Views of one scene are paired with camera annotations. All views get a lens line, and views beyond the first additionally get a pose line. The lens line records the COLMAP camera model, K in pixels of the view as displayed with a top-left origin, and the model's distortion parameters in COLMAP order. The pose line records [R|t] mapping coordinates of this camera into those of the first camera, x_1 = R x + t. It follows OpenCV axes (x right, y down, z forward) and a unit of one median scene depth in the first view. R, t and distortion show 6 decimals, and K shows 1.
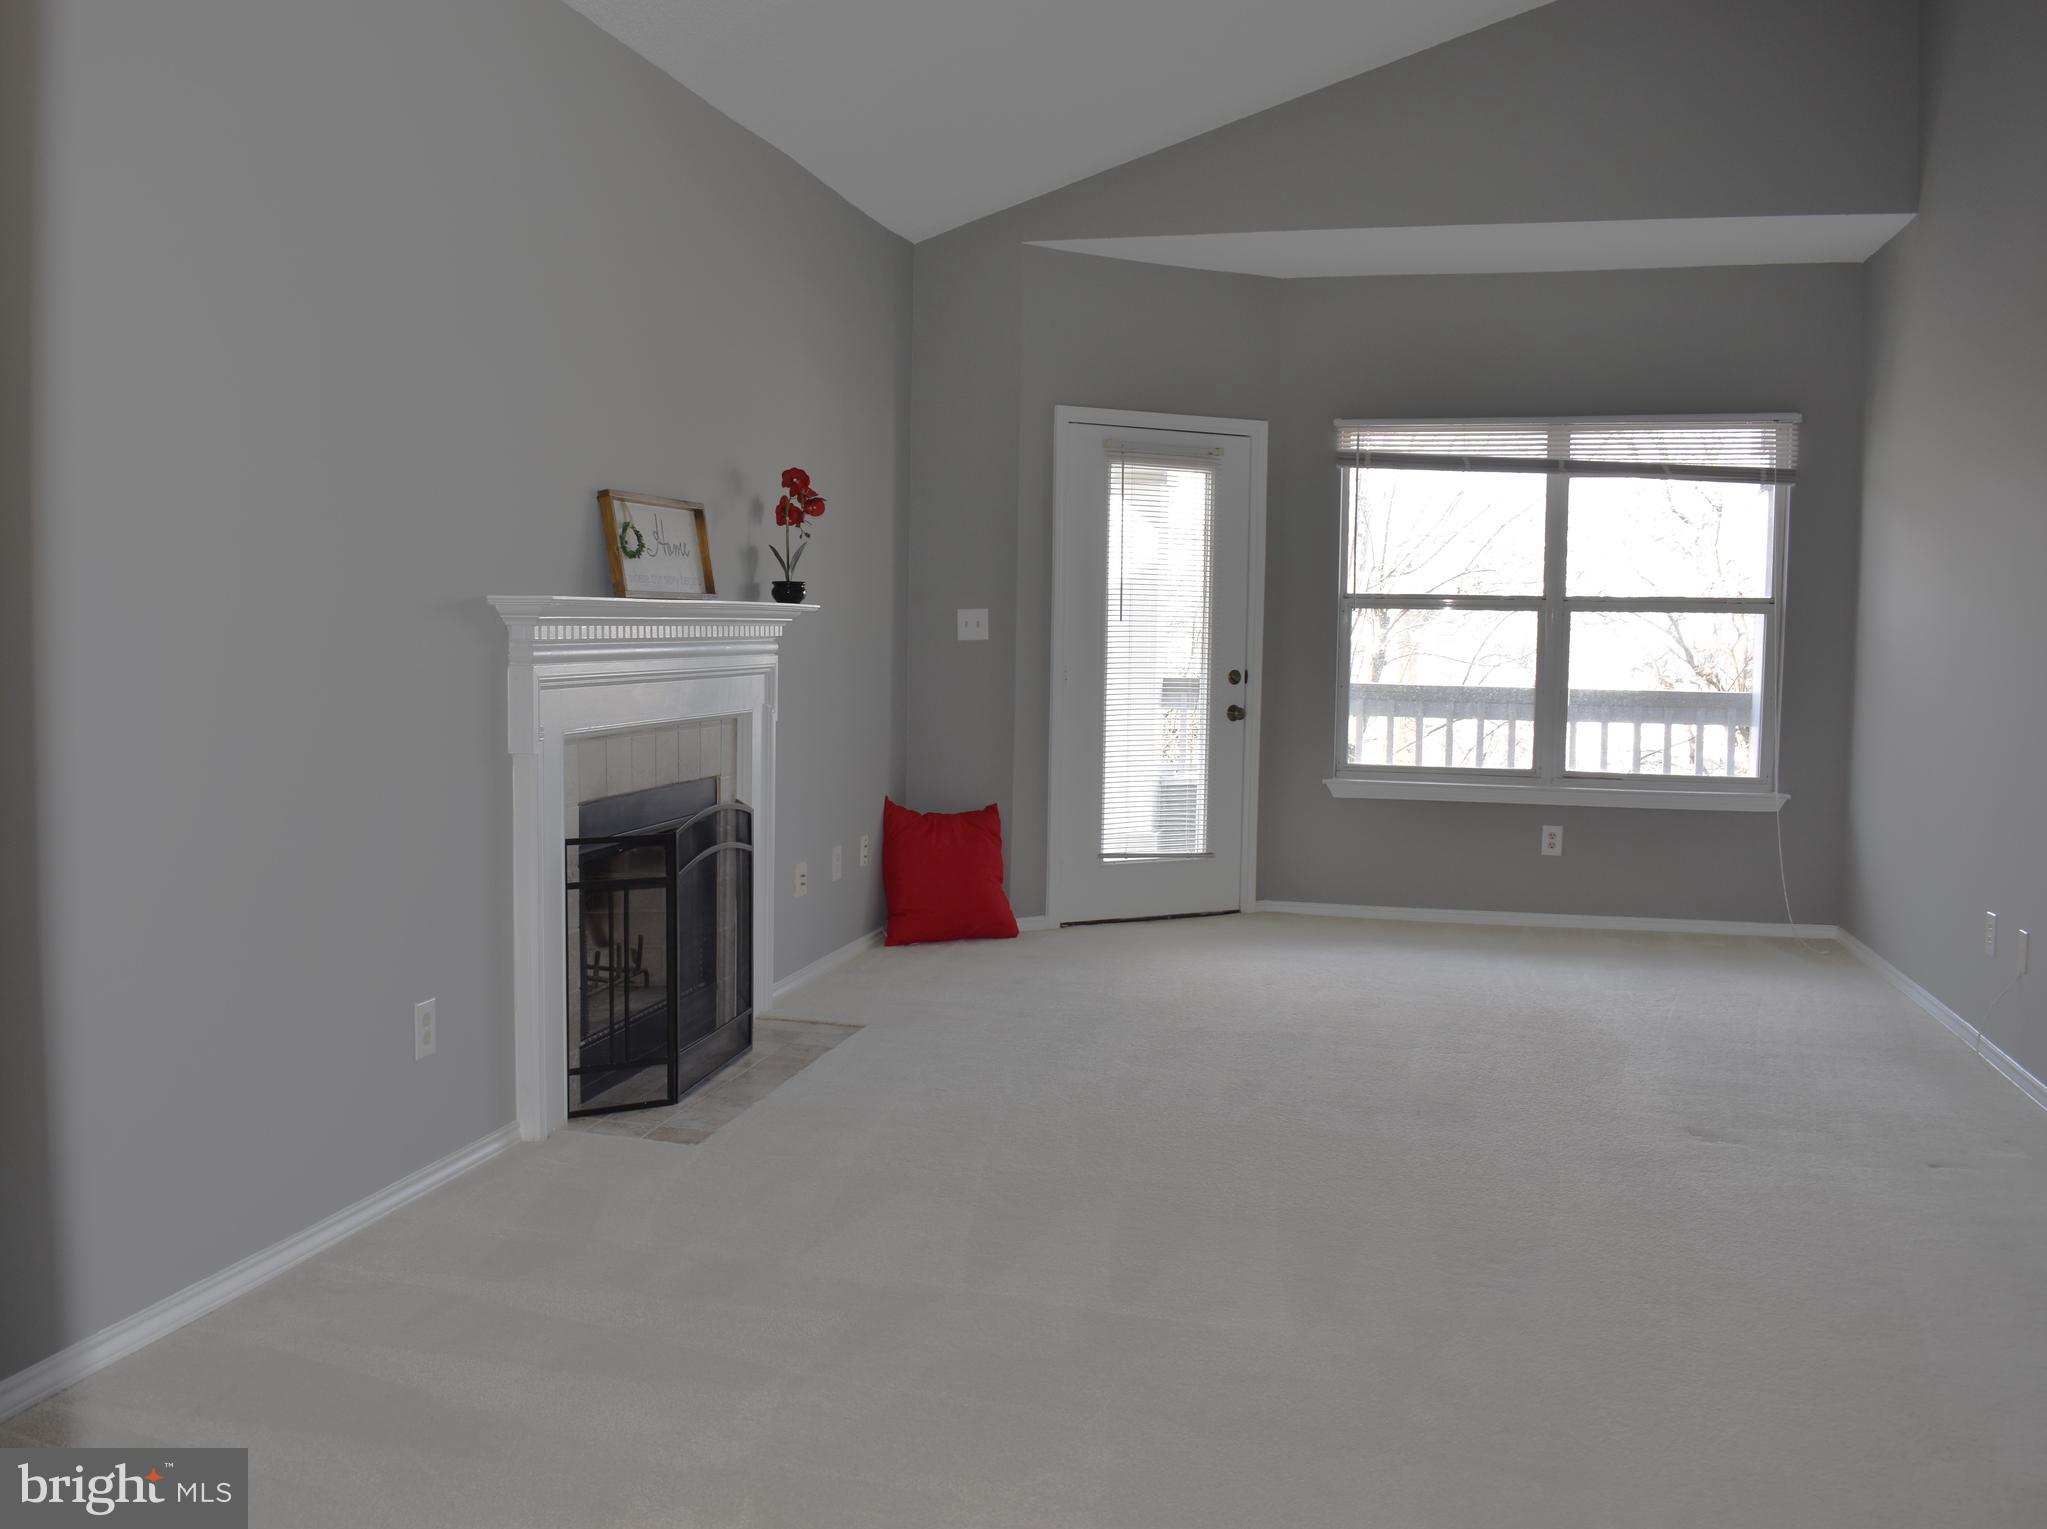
lens RADIAL K [[1815.8, 0, 906.3], [0, 1815.8, 747.5], [0, 0, 1]] dist [-0.091717, 0.011876]
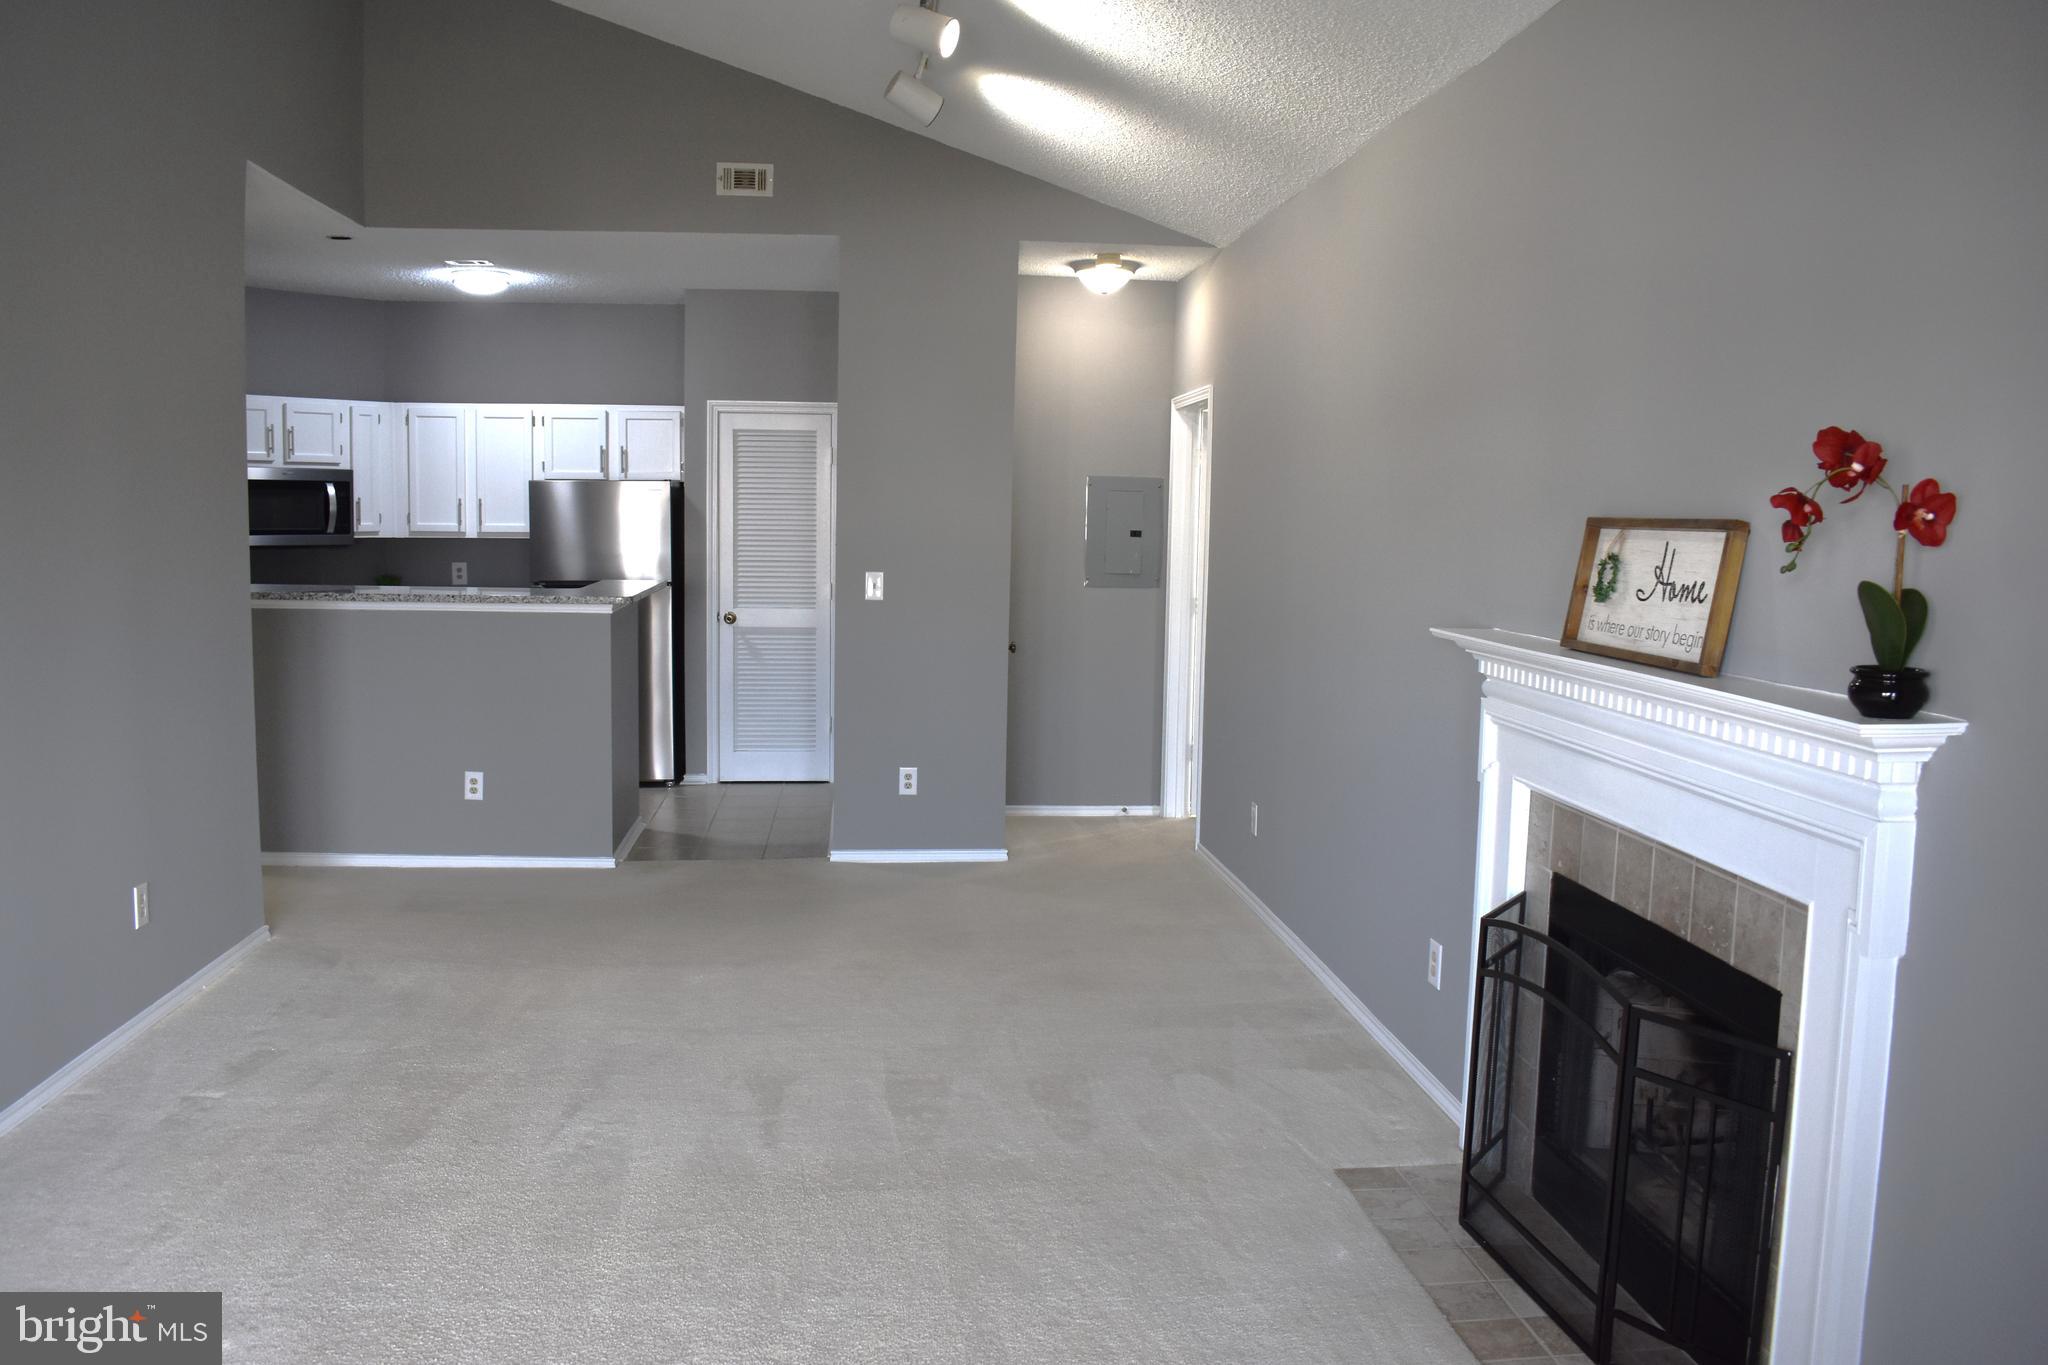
lens RADIAL K [[1598.8, 0, 1027.4], [0, 1598.8, 679.4], [0, 0, 1]] dist [-0.102734, 0.025924]
pose [[-0.923312, 0.013027, -0.383830, 0.284587], [-0.054644, 0.984800, 0.164870, -0.140767], [0.380144, 0.173201, -0.908566, 1.267131]]
